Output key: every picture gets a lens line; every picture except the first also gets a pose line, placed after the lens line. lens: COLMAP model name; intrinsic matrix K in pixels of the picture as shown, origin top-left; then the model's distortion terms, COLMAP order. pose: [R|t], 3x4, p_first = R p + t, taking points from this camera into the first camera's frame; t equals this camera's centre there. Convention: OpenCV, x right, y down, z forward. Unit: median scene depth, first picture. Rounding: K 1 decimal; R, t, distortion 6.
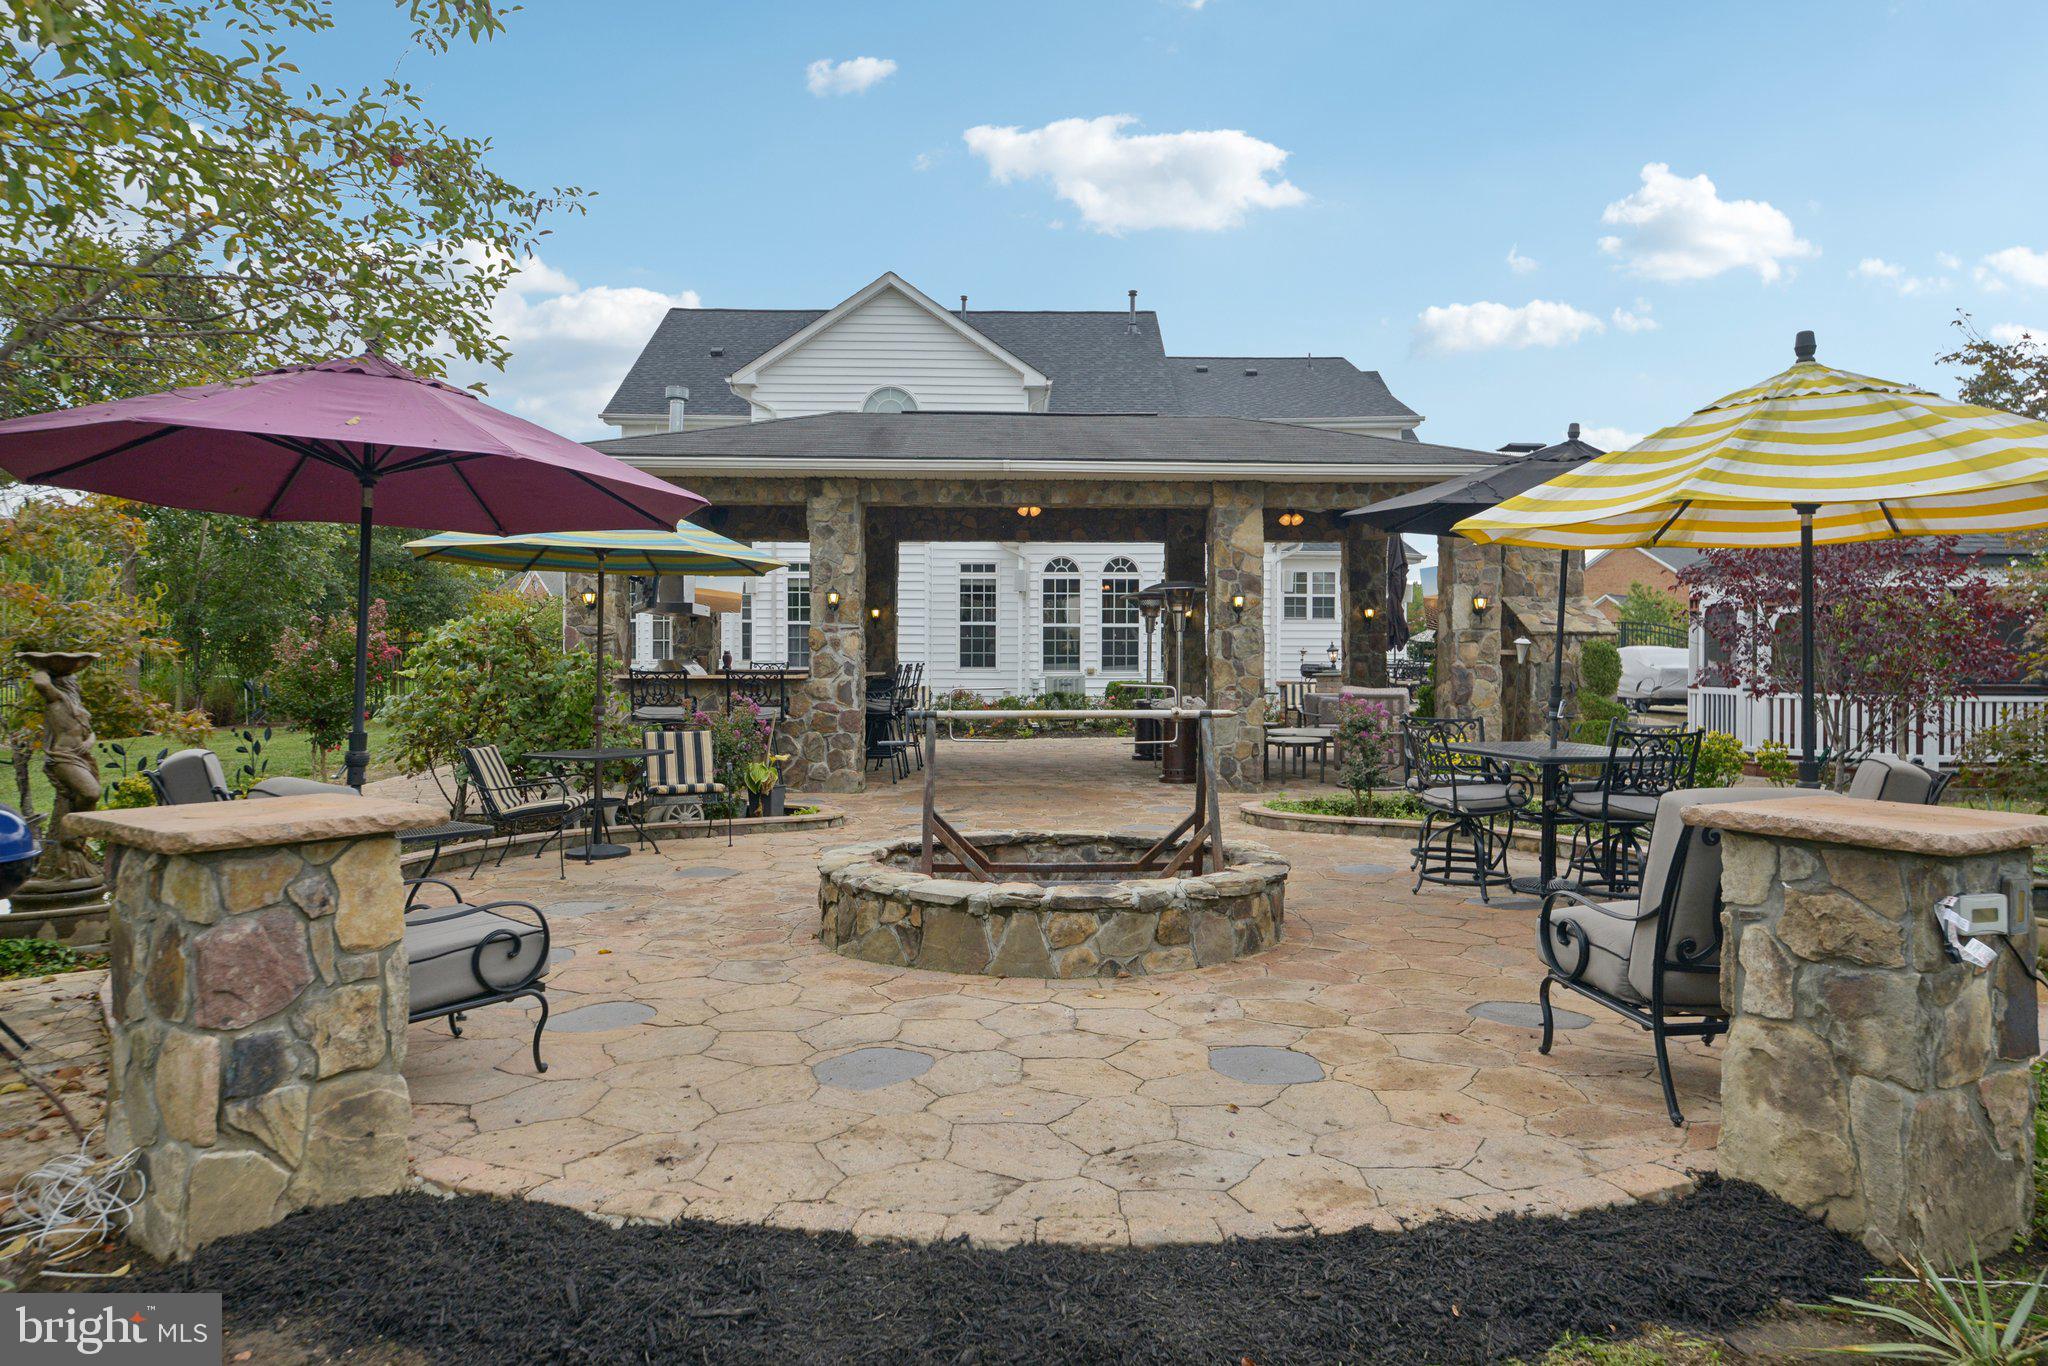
lens RADIAL K [[1335.0, 0, 1032.3], [0, 1335.0, 665.2], [0, 0, 1]] dist [0.009477, -0.000932]
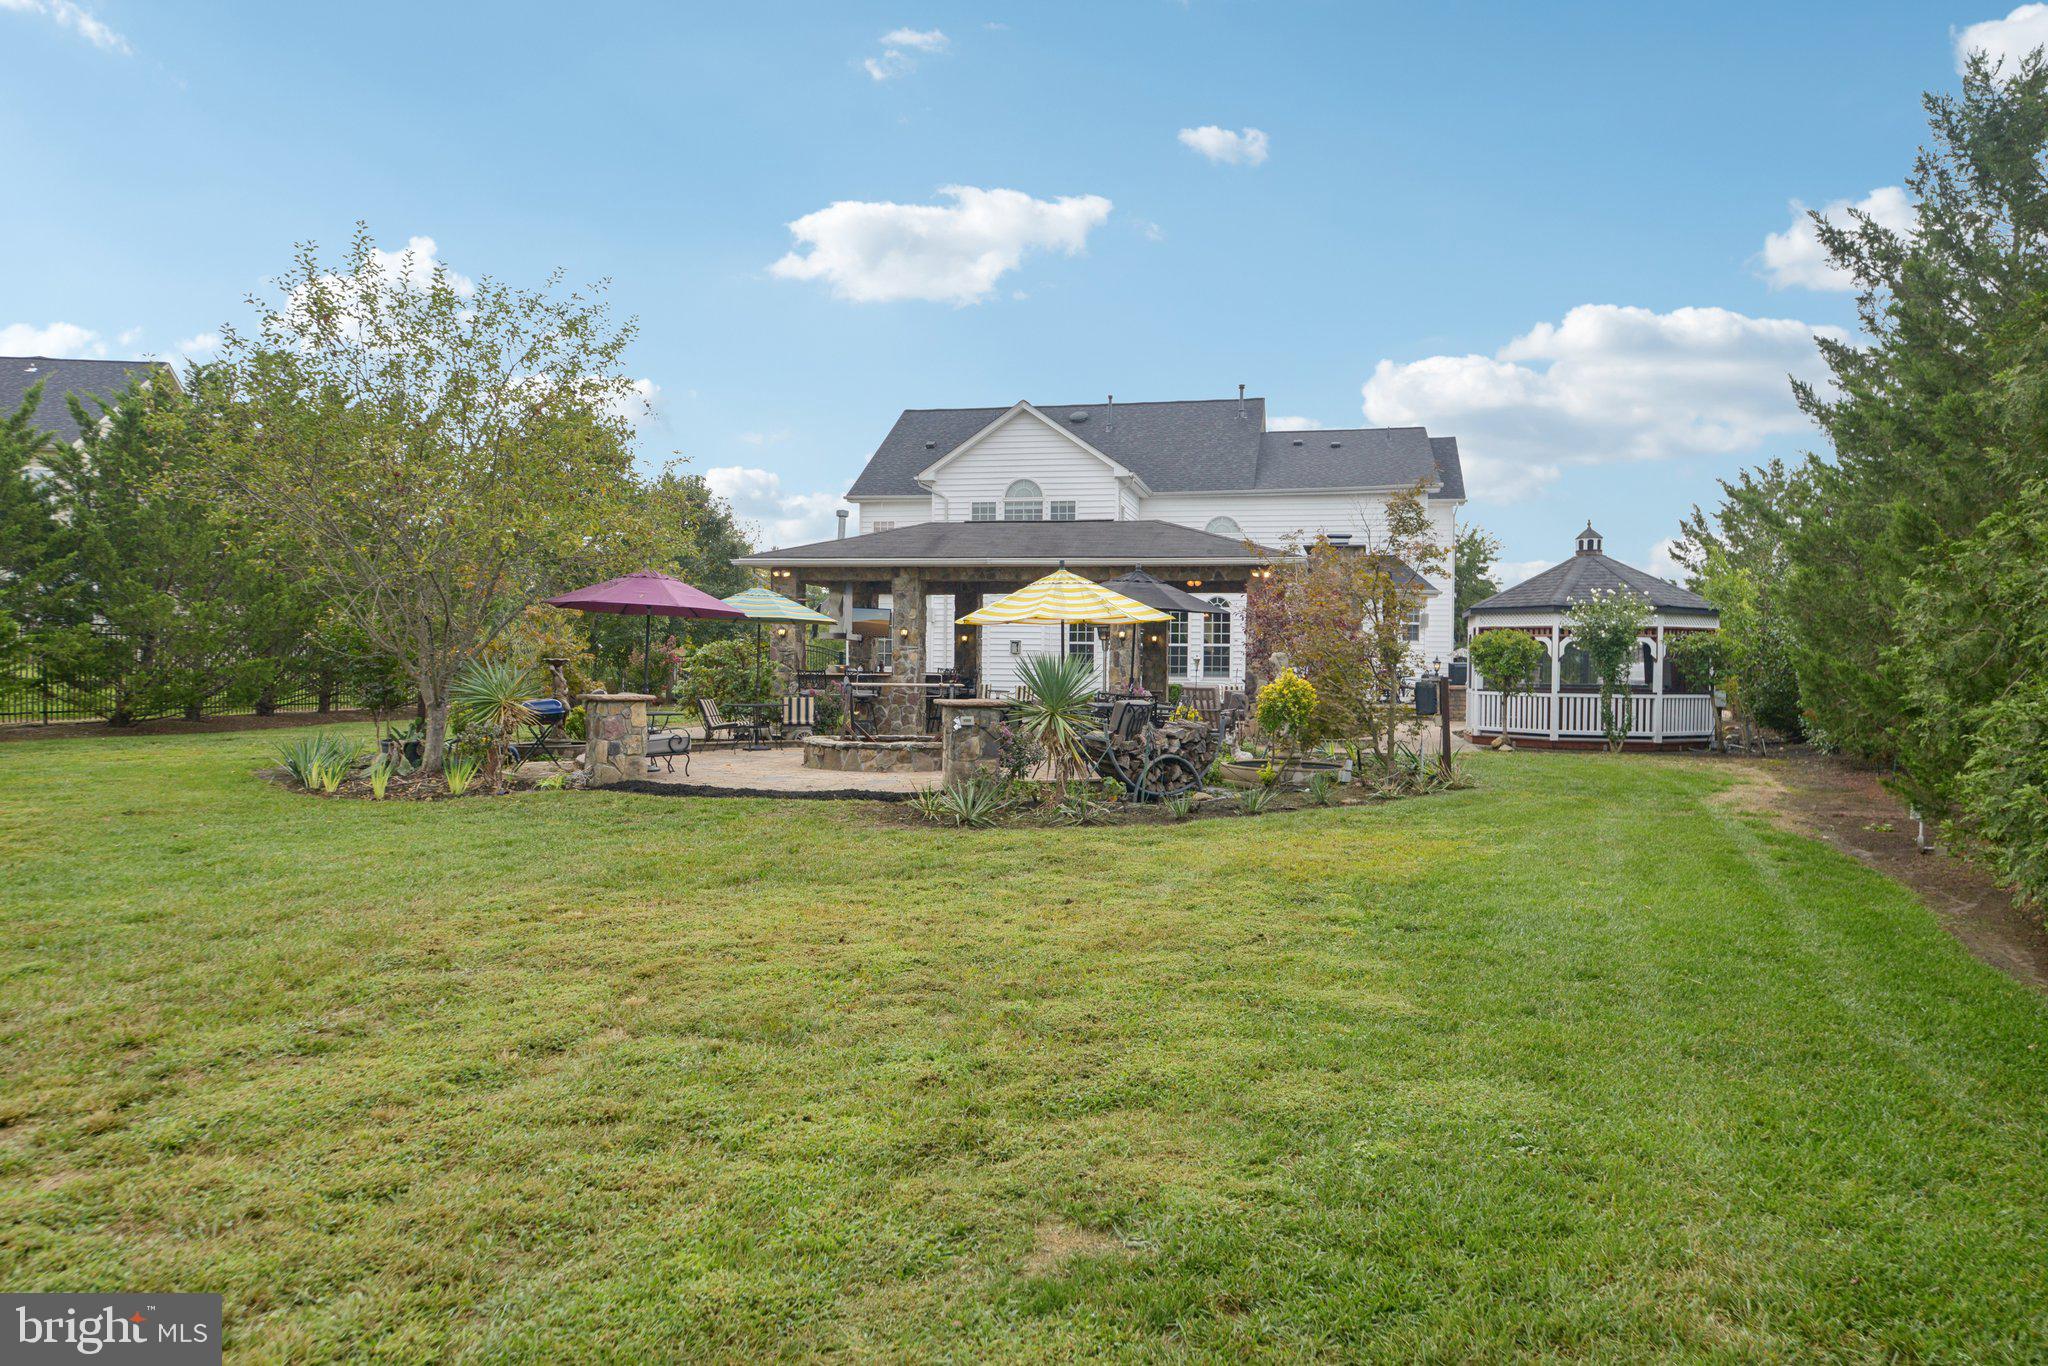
lens RADIAL K [[1335.0, 0, 1032.3], [0, 1335.0, 665.2], [0, 0, 1]] dist [0.009477, -0.000932]
pose [[0.972375, 0.007105, -0.233316, 0.453409], [-0.009286, 0.999923, -0.008251, 0.009005], [0.233240, 0.010190, 0.972366, -0.753419]]
